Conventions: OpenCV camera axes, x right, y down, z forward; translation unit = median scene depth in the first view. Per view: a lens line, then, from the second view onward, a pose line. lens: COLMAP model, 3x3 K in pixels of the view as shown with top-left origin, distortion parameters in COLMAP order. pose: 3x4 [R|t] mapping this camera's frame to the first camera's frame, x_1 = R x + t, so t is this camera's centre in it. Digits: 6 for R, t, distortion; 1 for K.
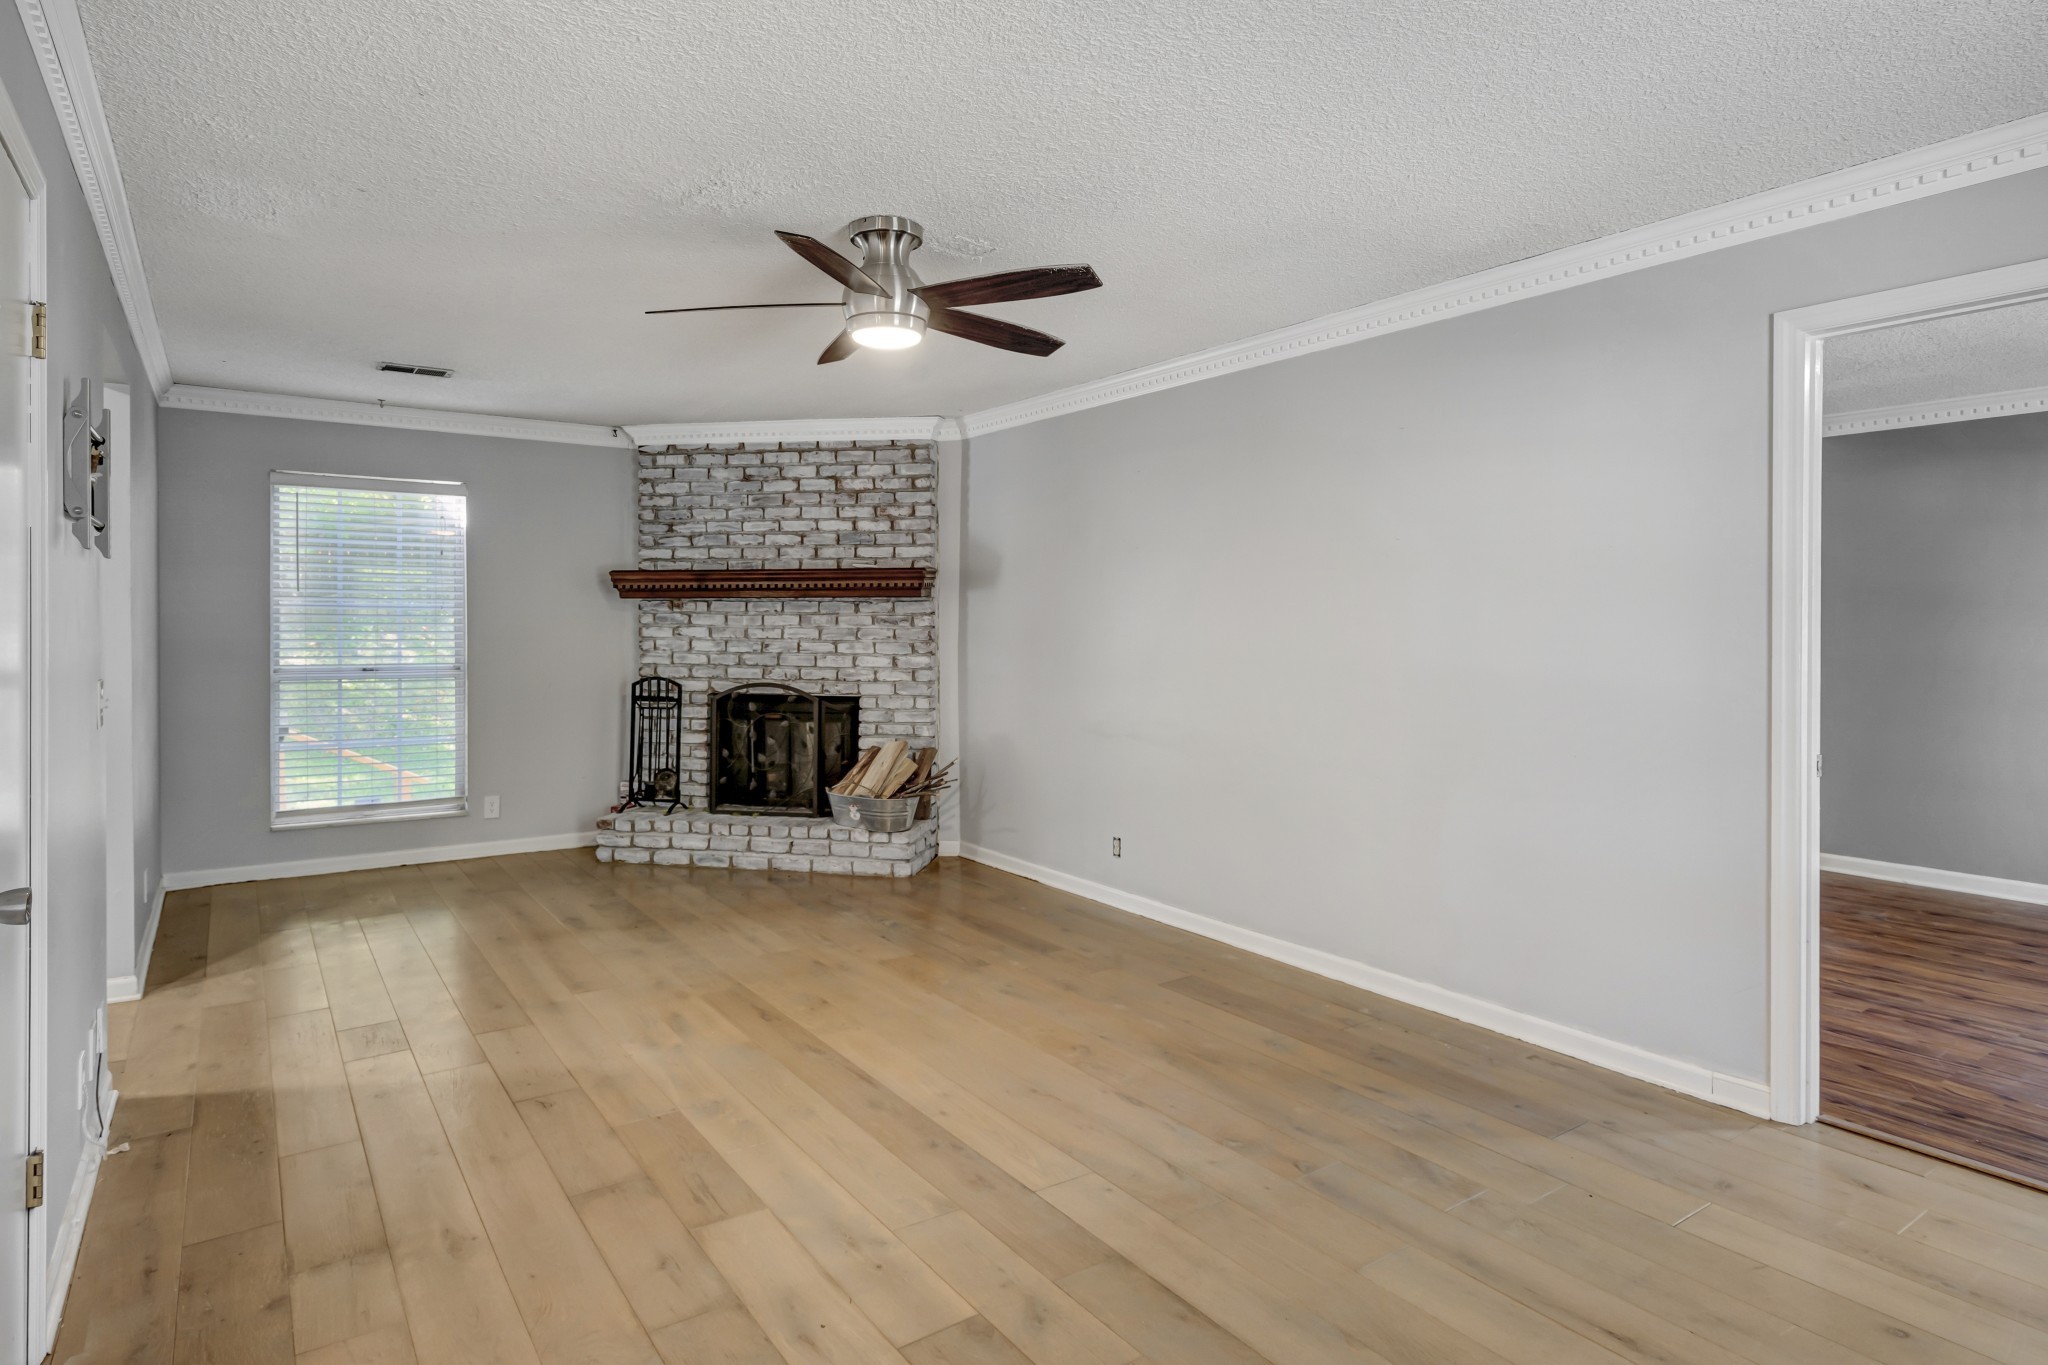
lens RADIAL K [[1120.3, 0, 1021.5], [0, 1120.3, 635.7], [0, 0, 1]] dist [0.001424, 0.000482]
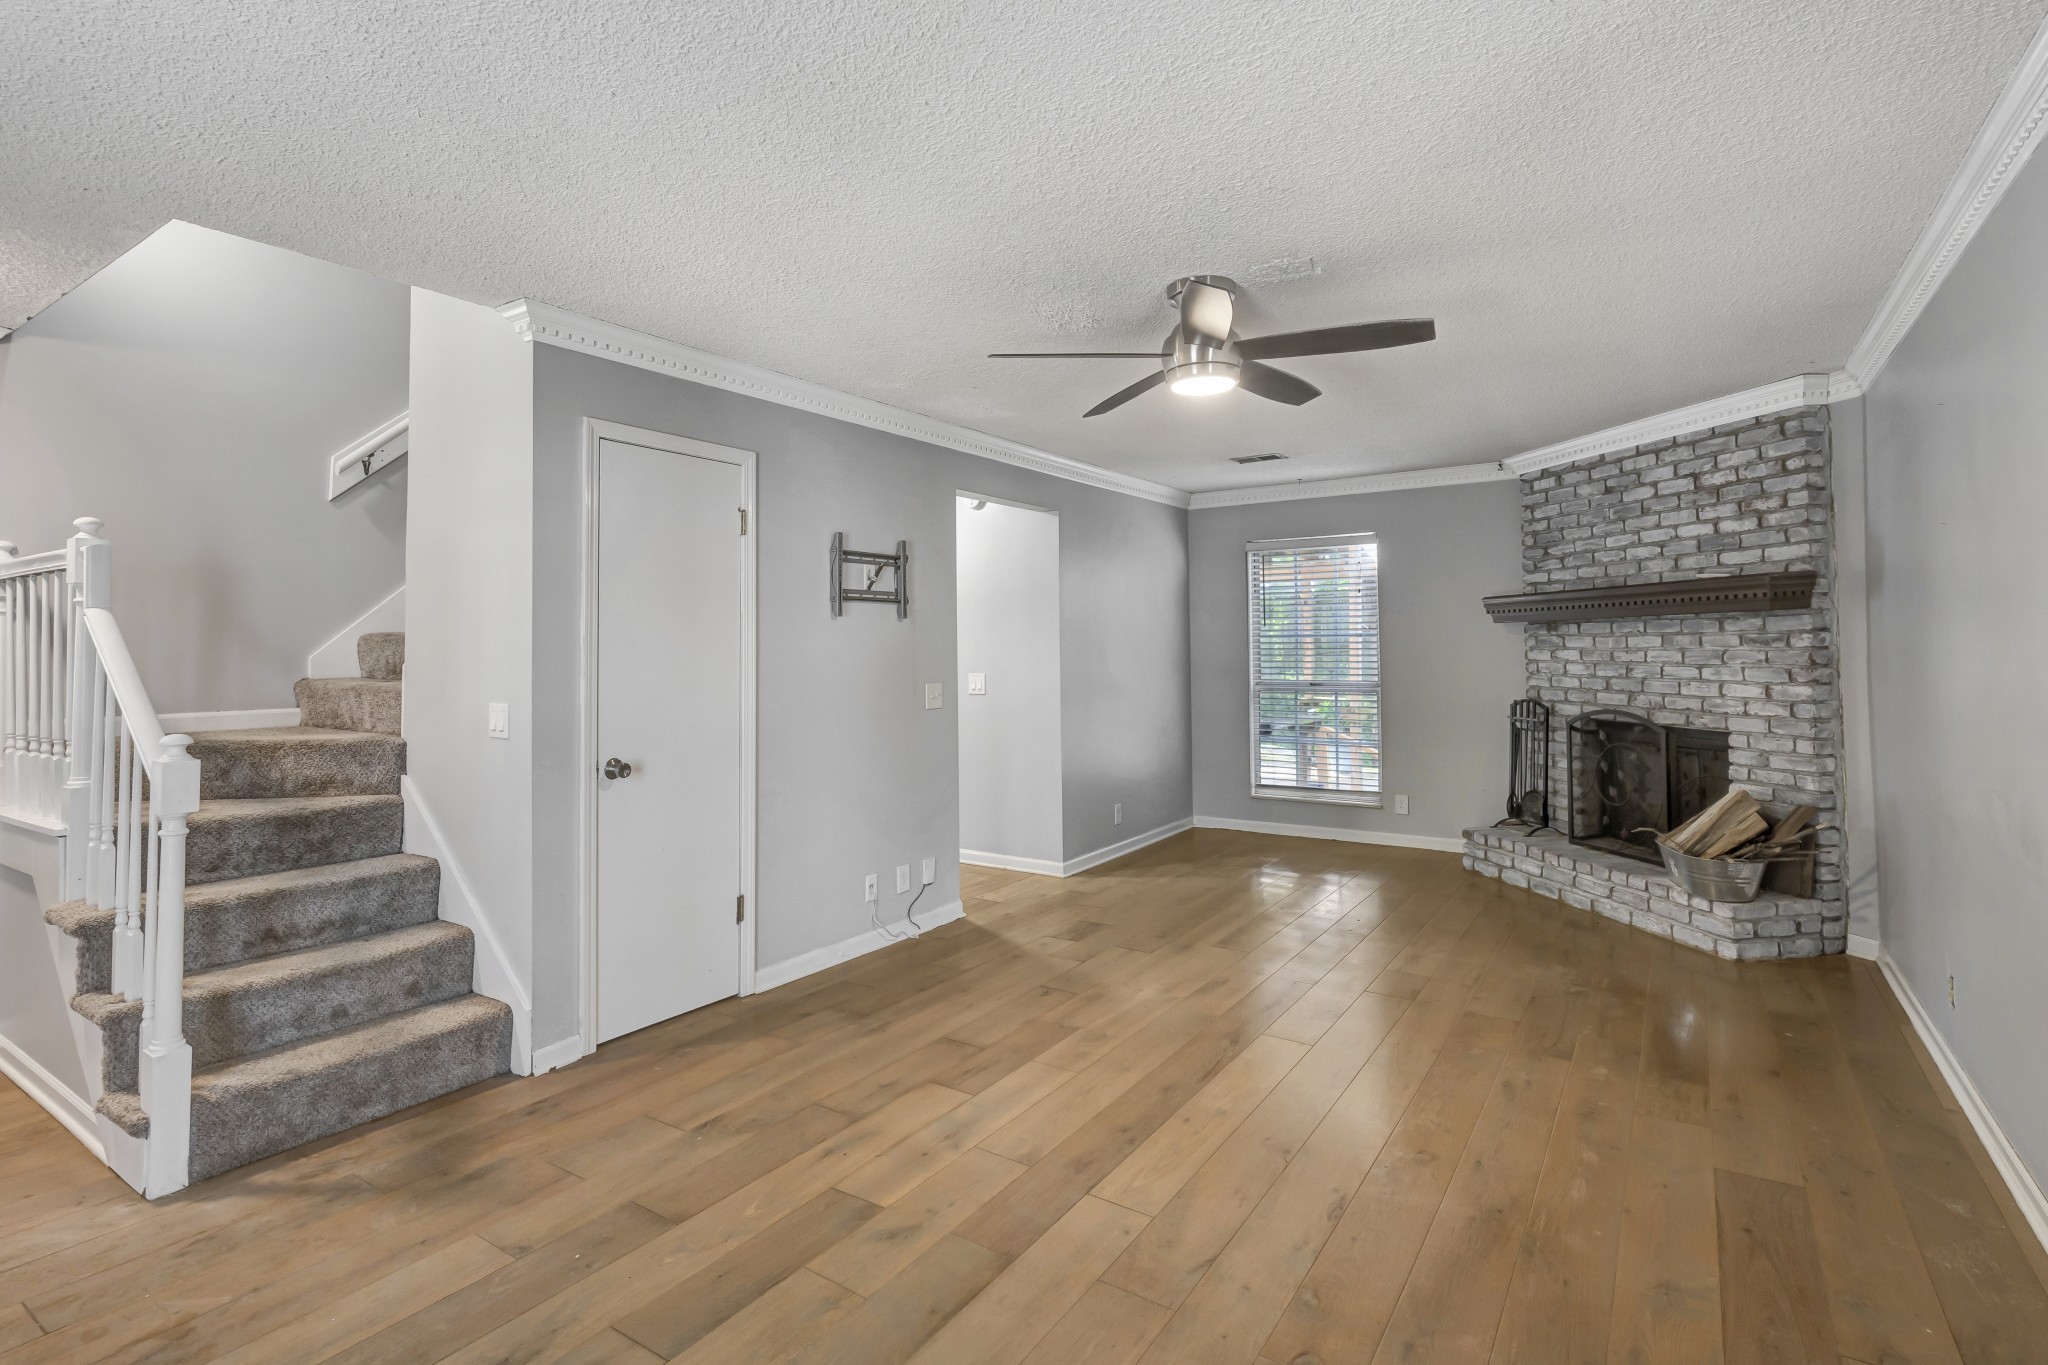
lens RADIAL K [[999.9, 0, 1021.6], [0, 999.9, 628.4], [0, 0, 1]] dist [-0.000707, -0.000125]
pose [[0.363777, -0.026462, -0.931110, 0.357347], [0.000736, 0.999604, -0.028121, -0.002313], [0.931486, 0.009545, 0.363653, 0.244910]]
